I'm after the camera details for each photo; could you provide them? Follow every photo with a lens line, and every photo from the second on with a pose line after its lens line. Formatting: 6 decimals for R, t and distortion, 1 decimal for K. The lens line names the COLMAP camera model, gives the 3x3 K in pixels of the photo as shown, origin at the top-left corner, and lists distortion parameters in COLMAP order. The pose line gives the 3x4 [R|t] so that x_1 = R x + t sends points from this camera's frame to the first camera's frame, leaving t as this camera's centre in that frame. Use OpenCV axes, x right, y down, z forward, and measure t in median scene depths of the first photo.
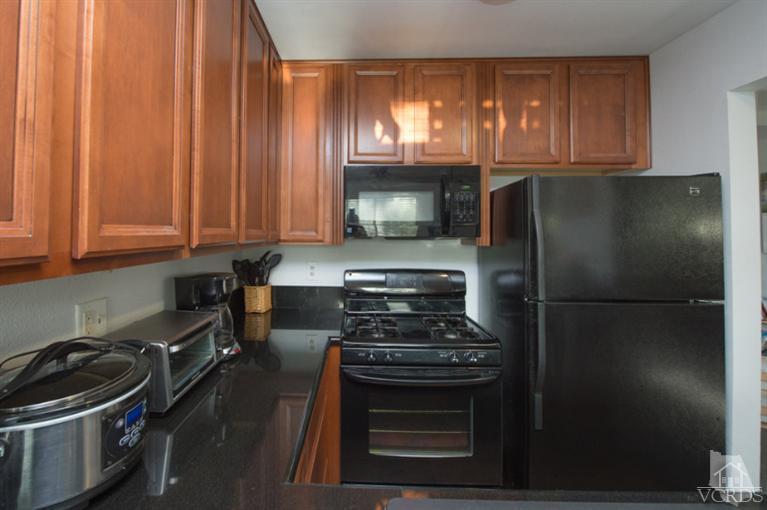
lens RADIAL K [[366.0, 0, 344.1], [0, 366.0, 227.9], [0, 0, 1]] dist [0.016074, -0.001155]
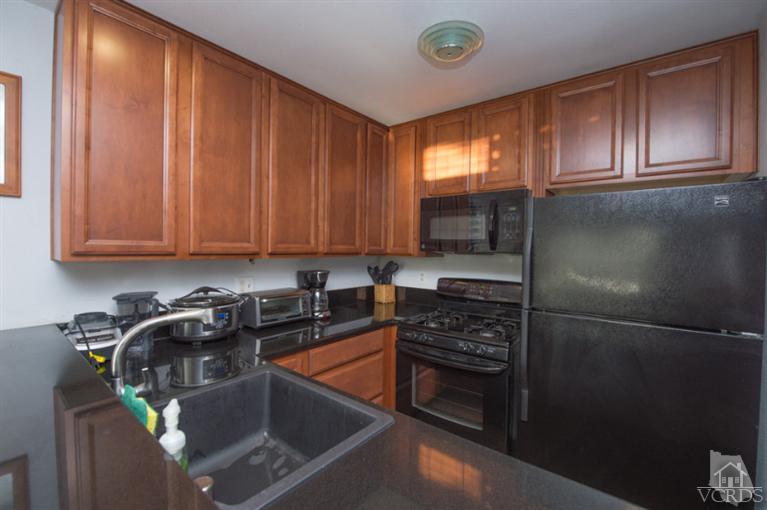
lens RADIAL K [[331.6, 0, 385.4], [0, 331.6, 254.7], [0, 0, 1]] dist [-0.005556, 0.000533]
pose [[0.807144, 0.019477, -0.590034, 0.596873], [-0.003980, 0.999612, 0.027553, 0.003527], [0.590342, -0.019890, 0.806908, -0.056356]]
